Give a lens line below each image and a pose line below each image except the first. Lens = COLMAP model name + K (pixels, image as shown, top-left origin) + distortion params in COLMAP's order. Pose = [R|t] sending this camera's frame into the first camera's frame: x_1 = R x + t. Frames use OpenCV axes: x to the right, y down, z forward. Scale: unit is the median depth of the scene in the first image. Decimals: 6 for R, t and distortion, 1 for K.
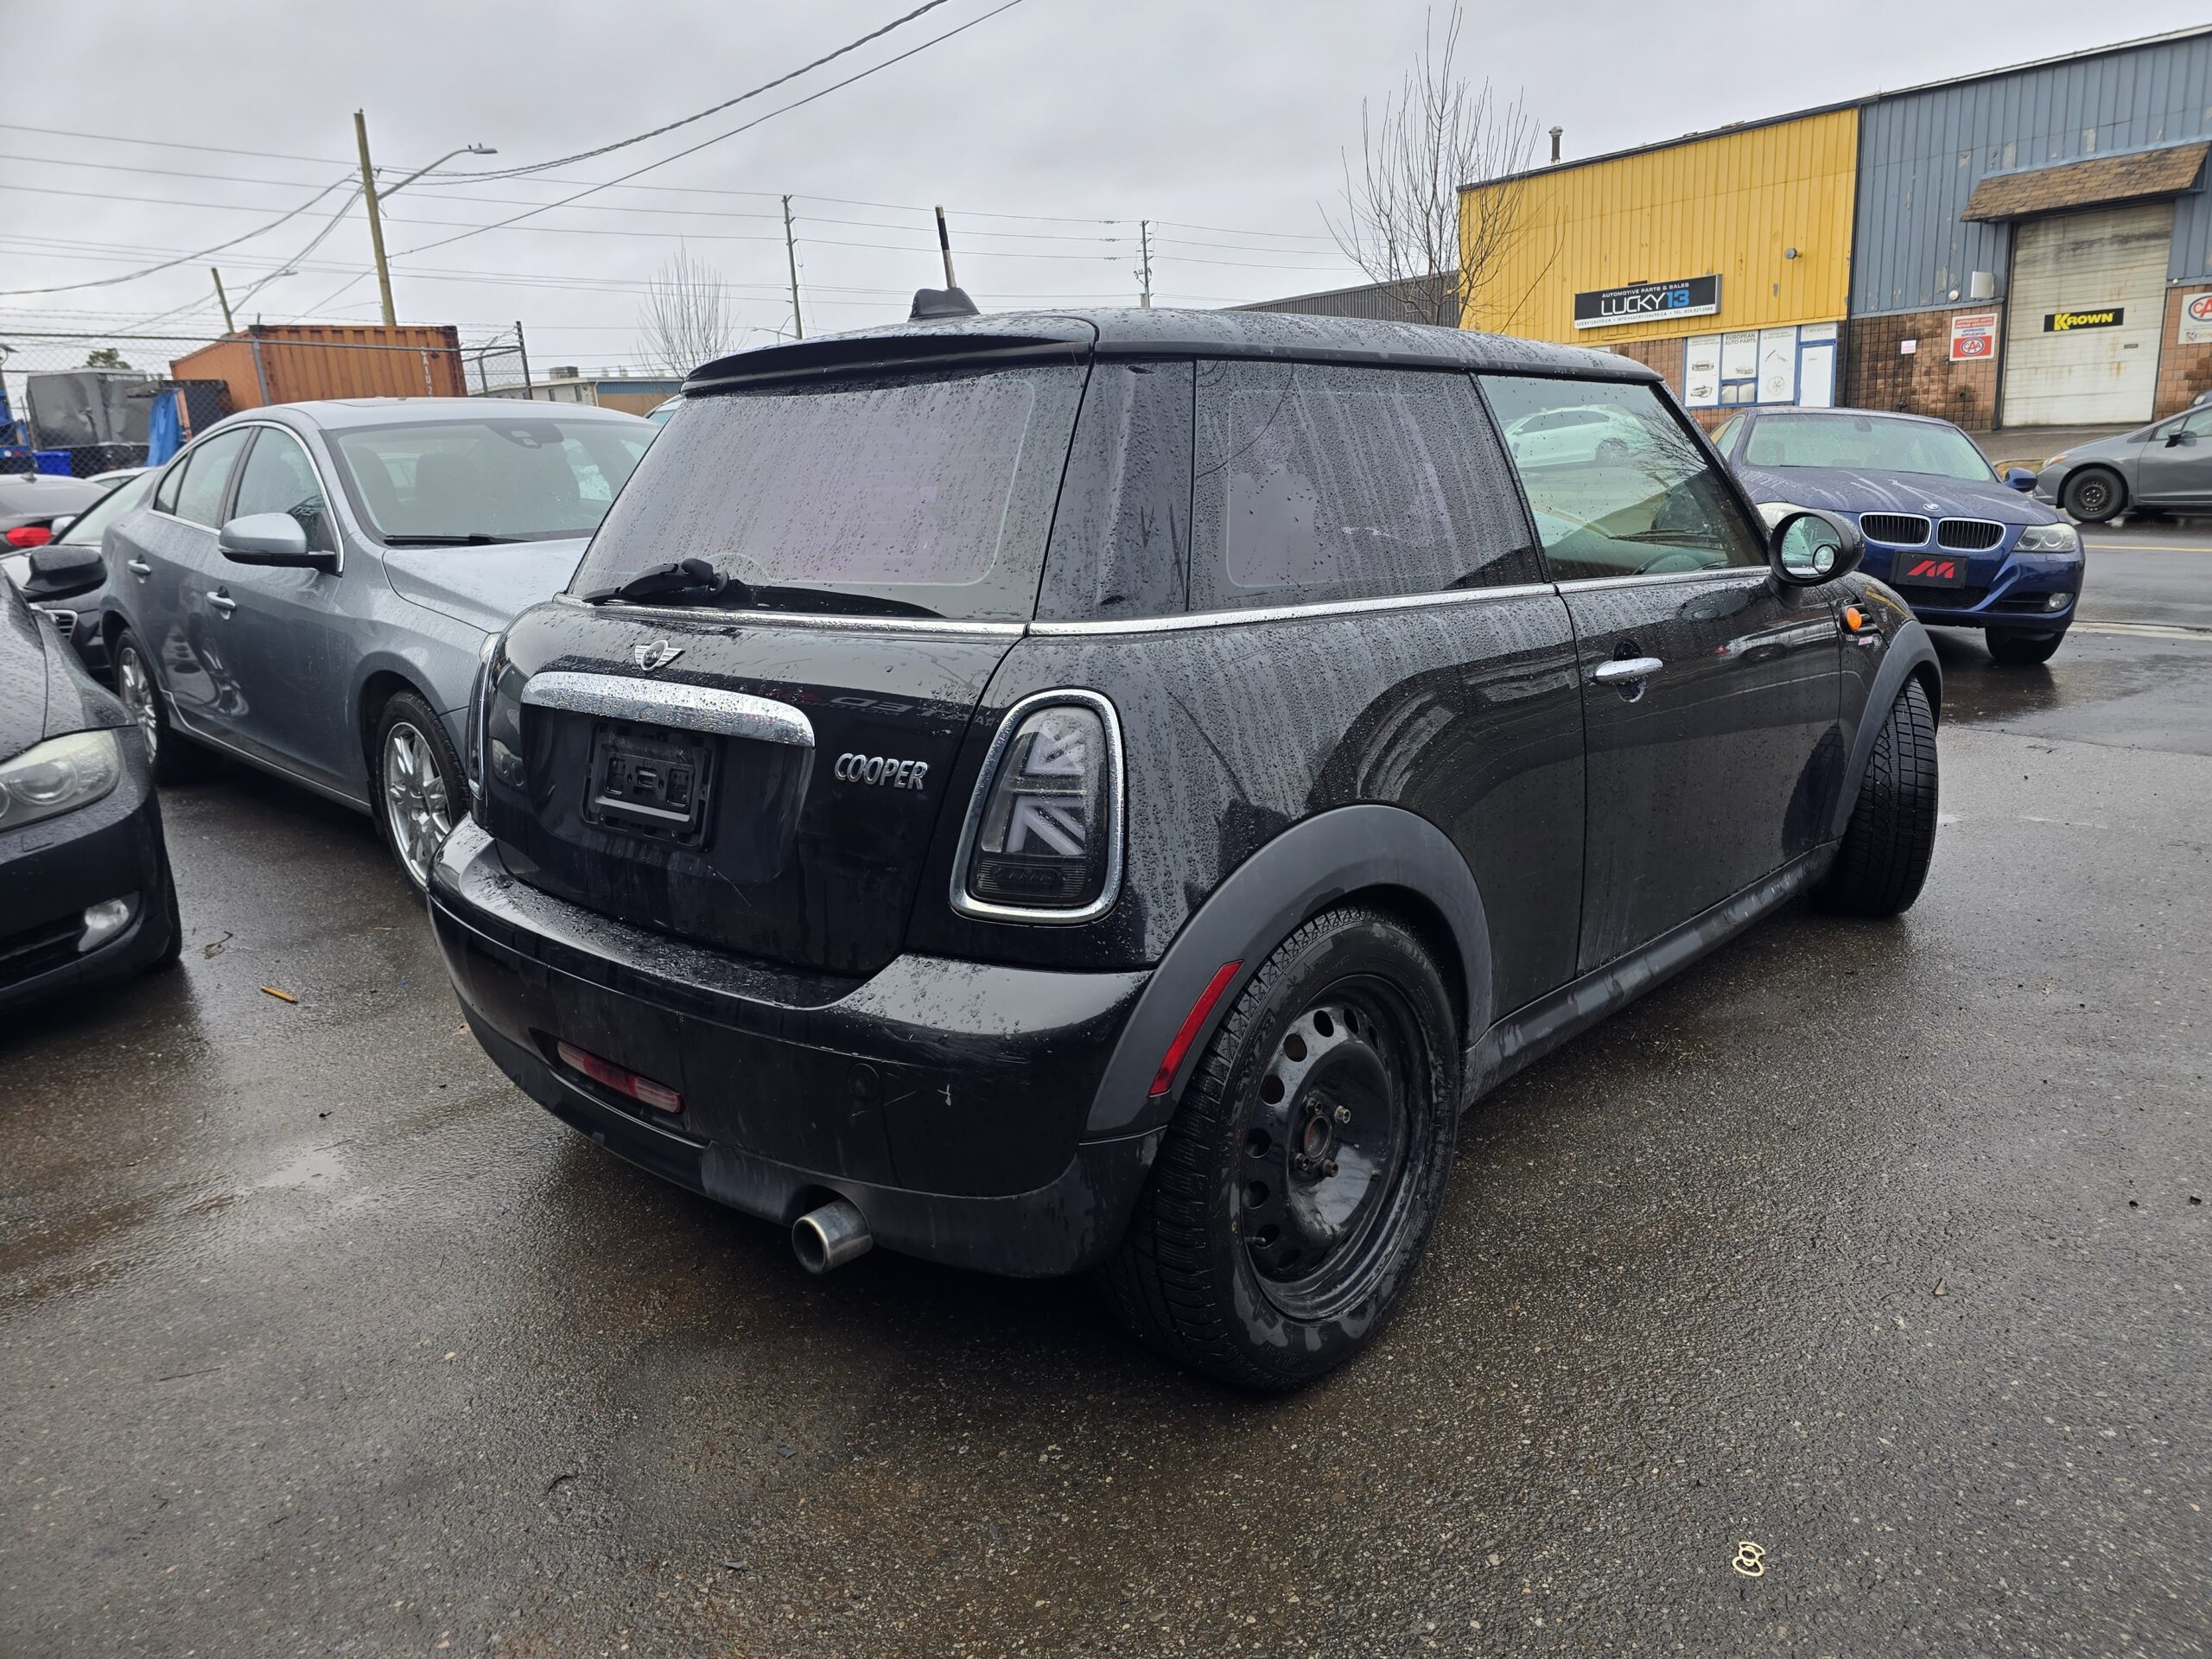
lens RADIAL K [[1468.6, 0, 1147.1], [0, 1468.6, 821.4], [0, 0, 1]] dist [0.049404, -0.042999]
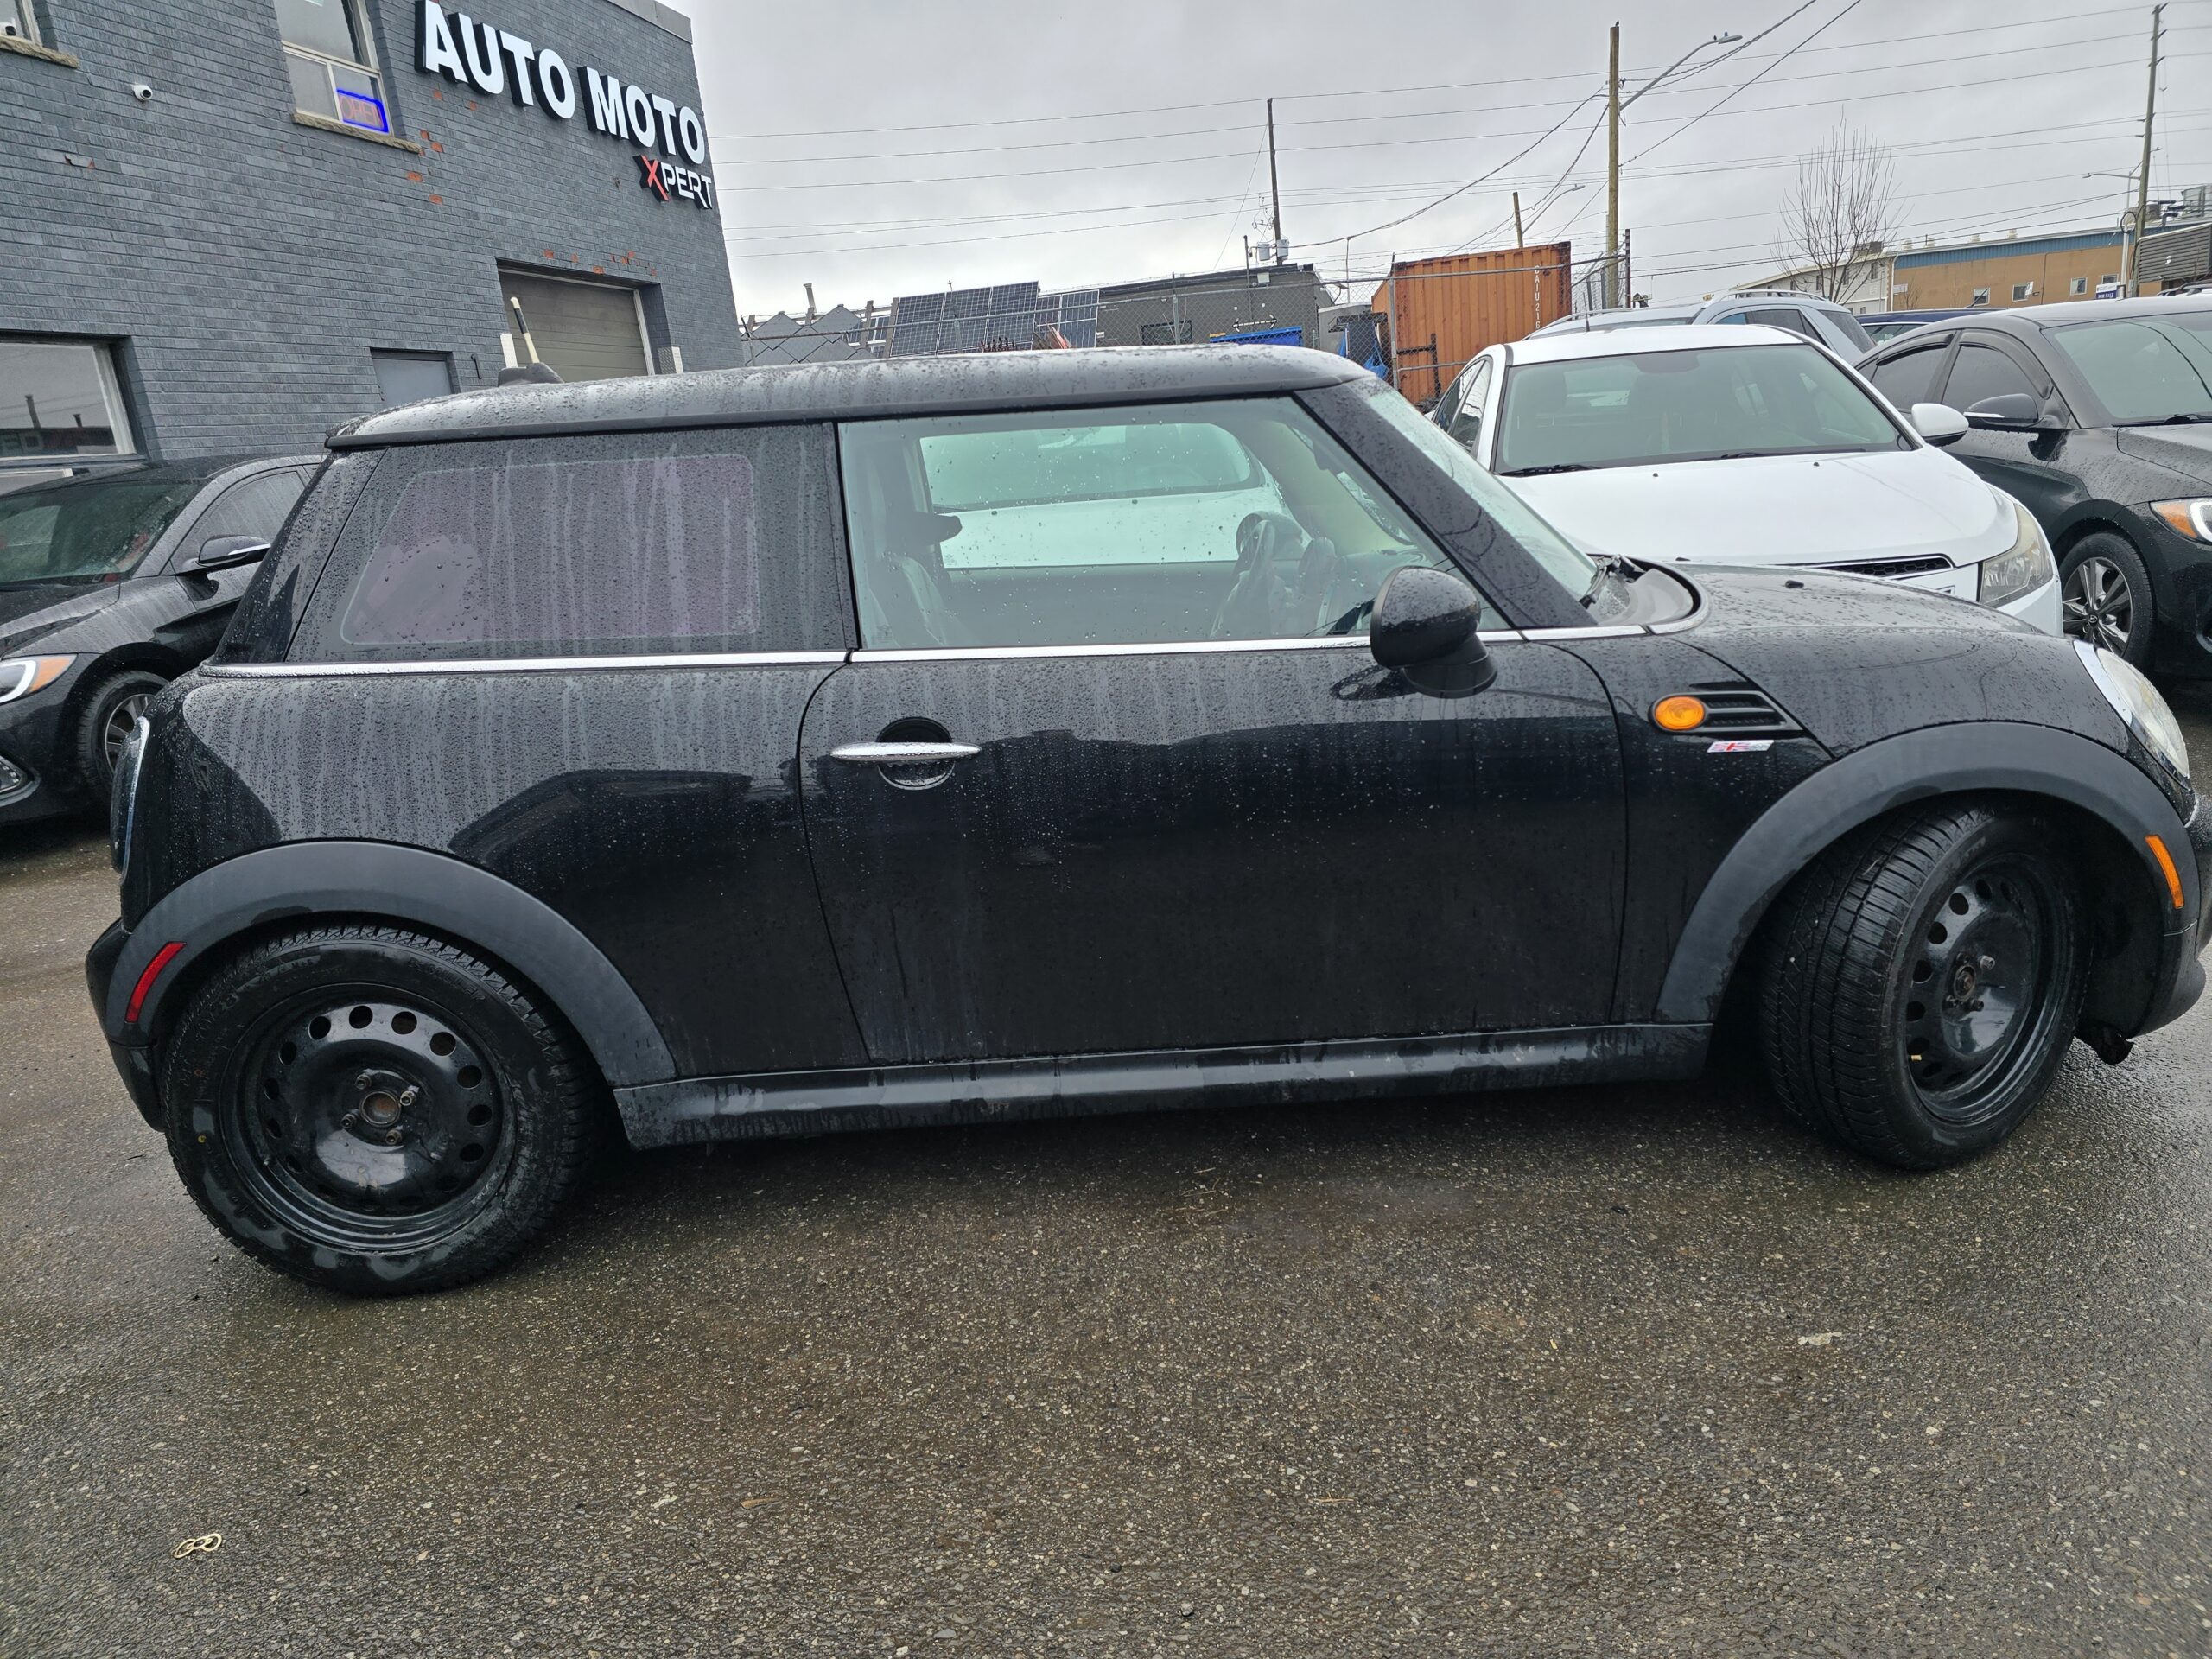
lens RADIAL K [[1468.6, 0, 1147.1], [0, 1468.6, 821.4], [0, 0, 1]] dist [0.049404, -0.042999]
pose [[0.687369, 0.172797, -0.705454, 0.141701], [-0.121532, 0.984957, 0.122843, -0.024946], [0.716068, 0.001297, 0.698029, 0.063042]]
